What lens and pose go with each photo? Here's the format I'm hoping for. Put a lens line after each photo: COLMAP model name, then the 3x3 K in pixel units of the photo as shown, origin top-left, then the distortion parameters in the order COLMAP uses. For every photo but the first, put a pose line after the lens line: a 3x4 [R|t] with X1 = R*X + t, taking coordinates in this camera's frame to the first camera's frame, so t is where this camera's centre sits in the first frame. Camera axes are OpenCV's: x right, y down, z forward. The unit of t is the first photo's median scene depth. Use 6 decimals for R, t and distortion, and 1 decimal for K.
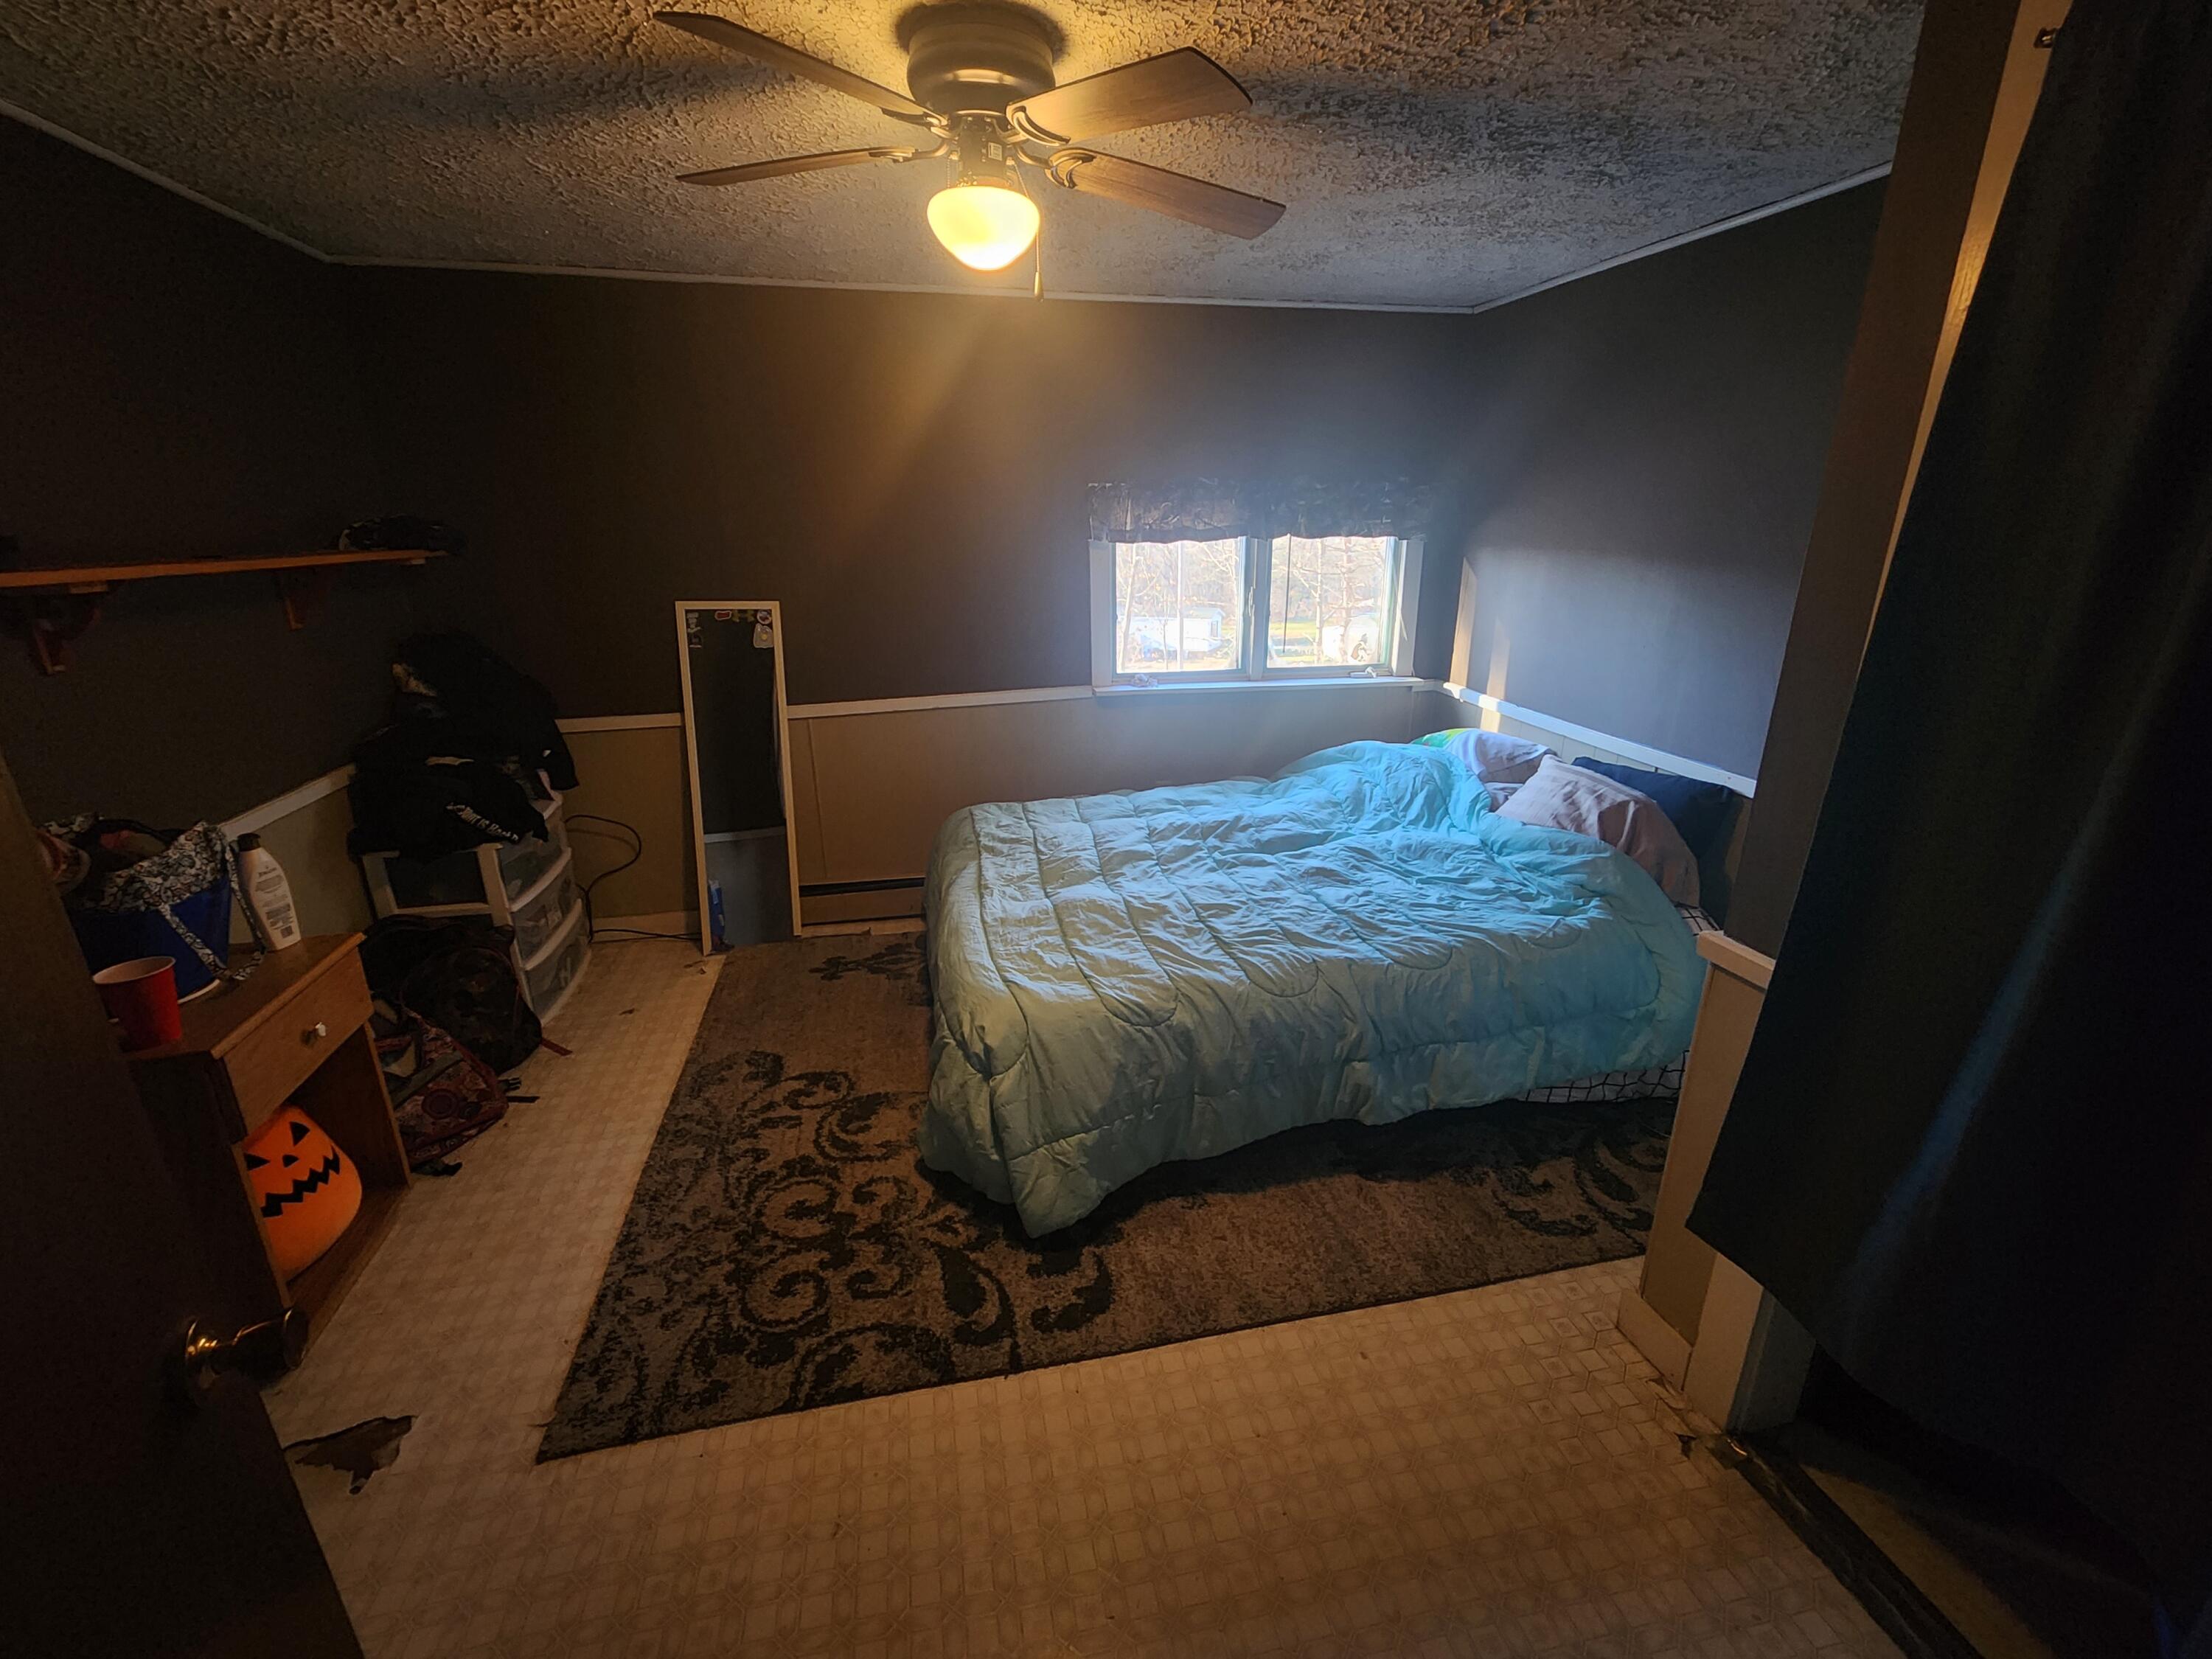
lens RADIAL K [[906.2, 0, 1101.0], [0, 906.2, 816.6], [0, 0, 1]] dist [-0.001932, -0.000298]
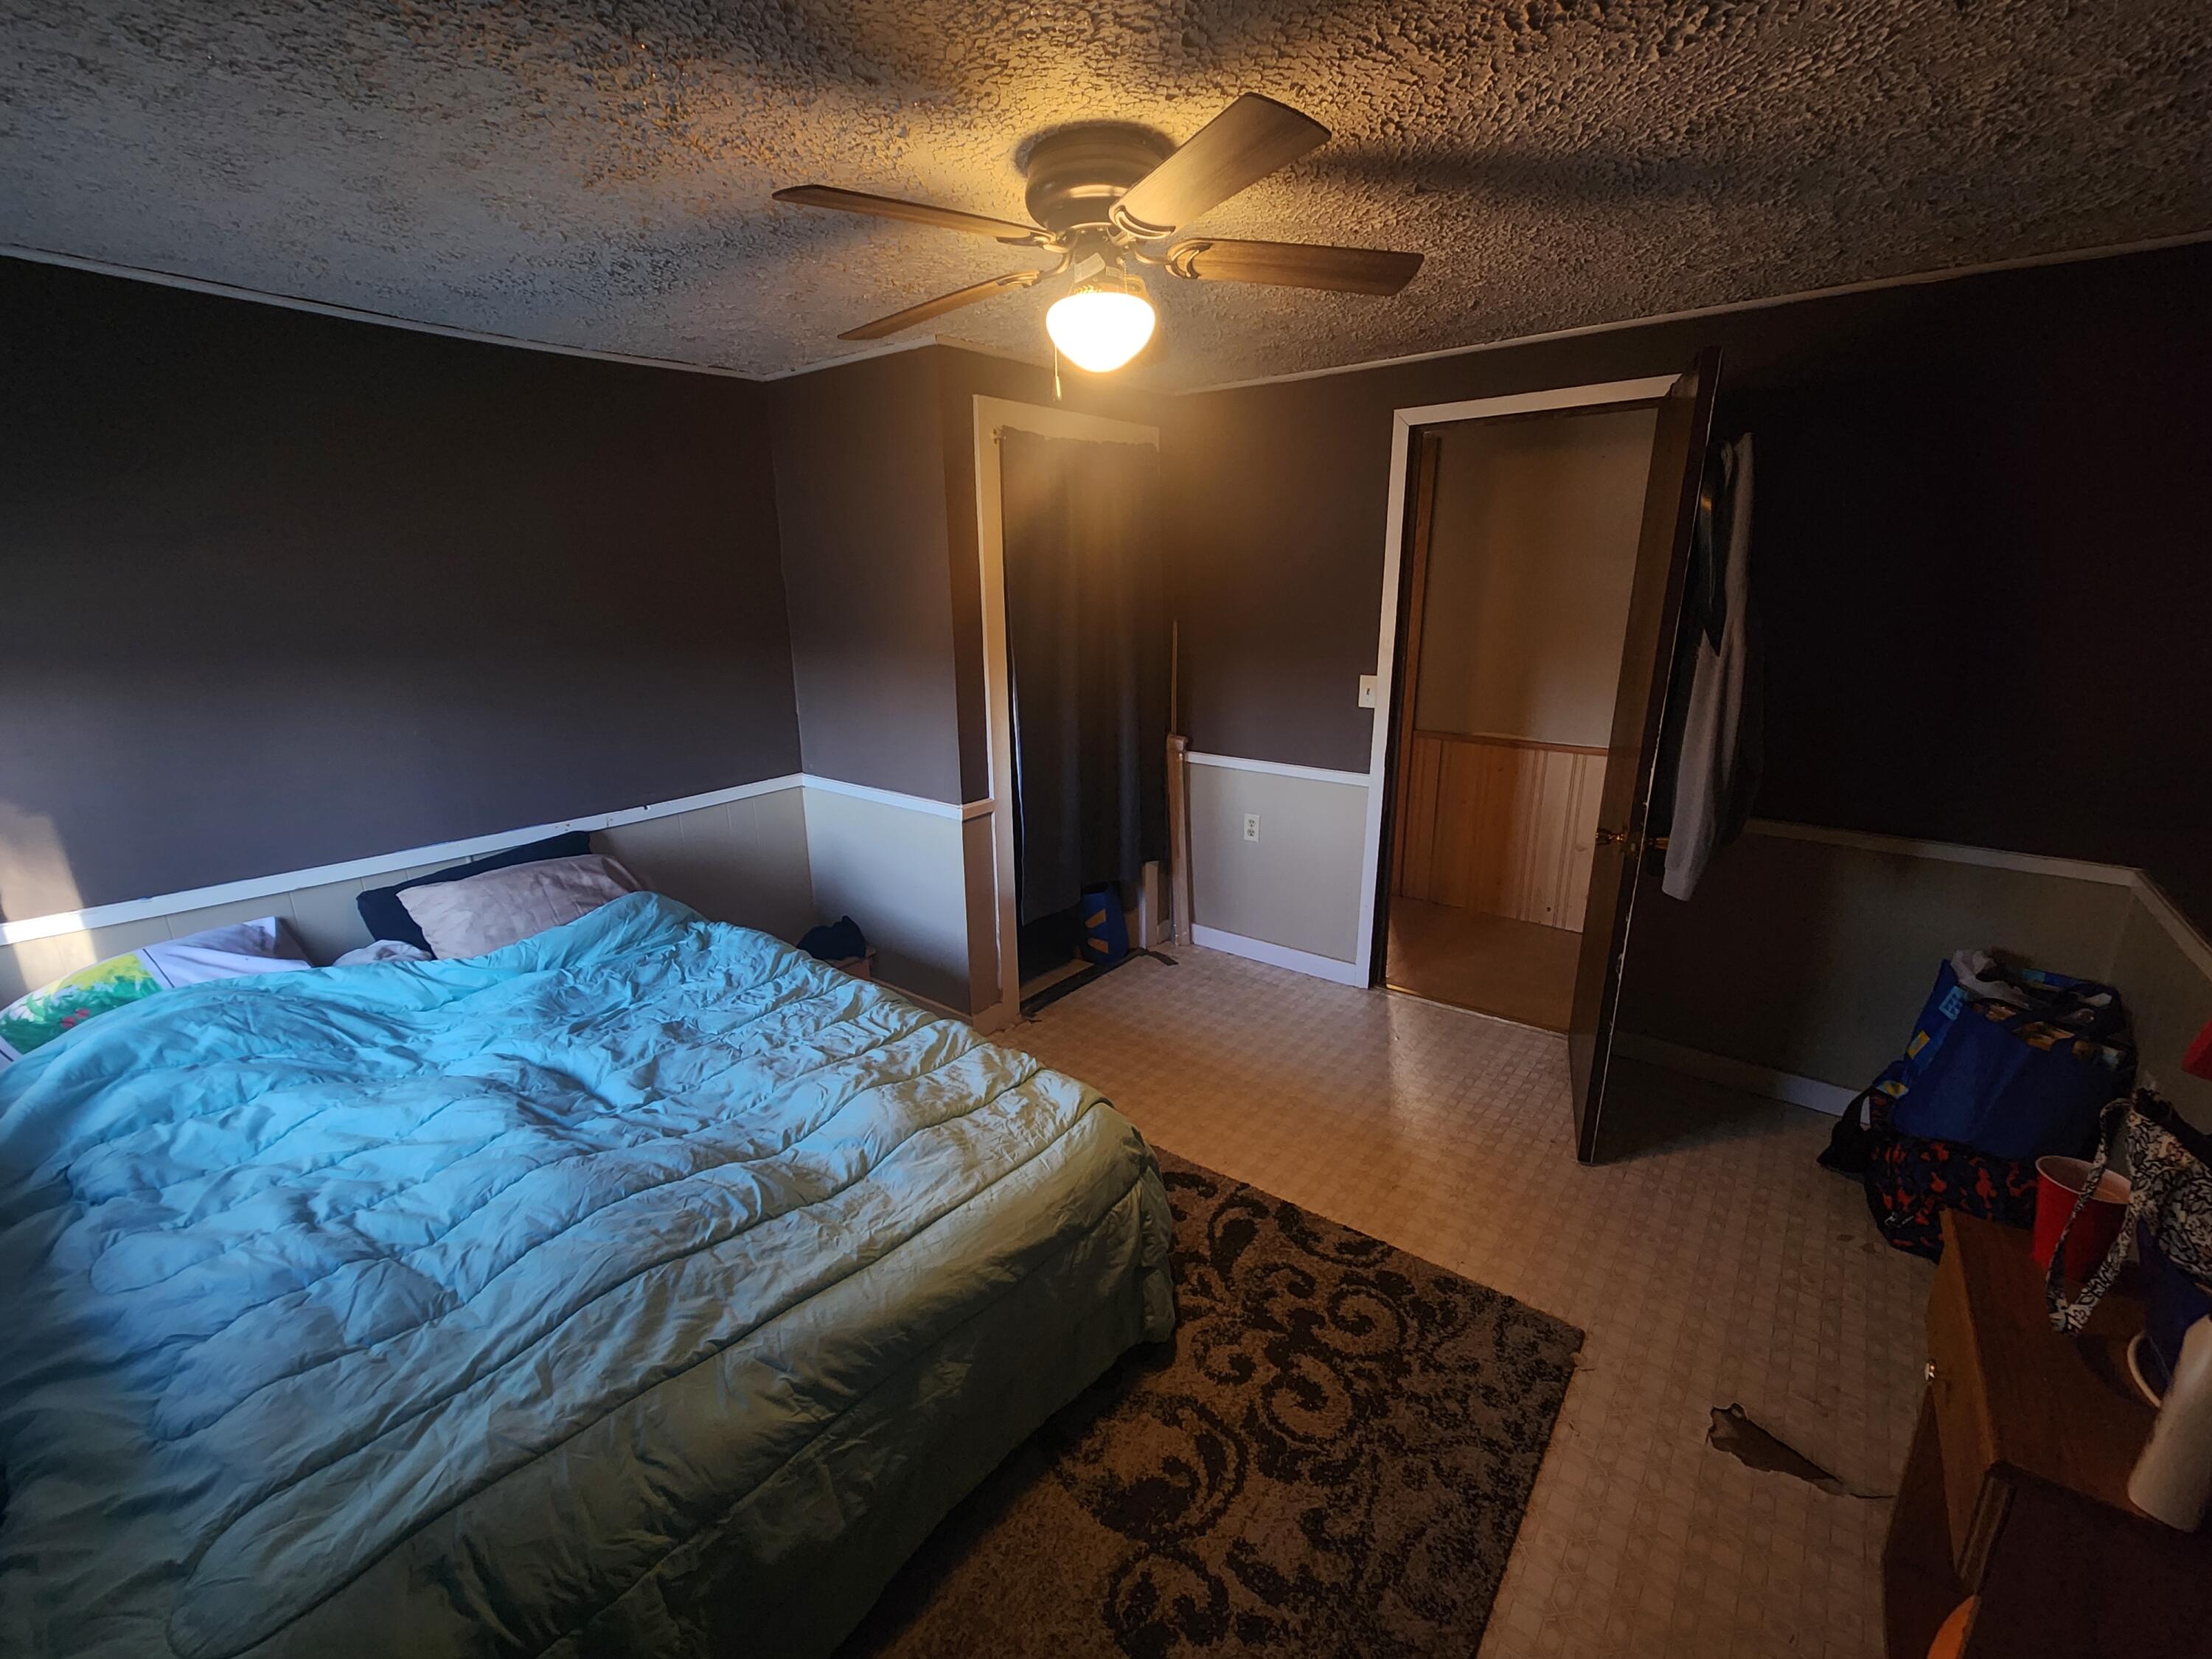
lens RADIAL K [[906.2, 0, 1099.7], [0, 906.2, 828.8], [0, 0, 1]] dist [-0.001932, -0.000298]
pose [[-0.622994, -0.194497, 0.757660, -0.750401], [0.259348, 0.862449, 0.434649, -0.450947], [-0.737981, 0.467282, -0.486858, 1.309069]]
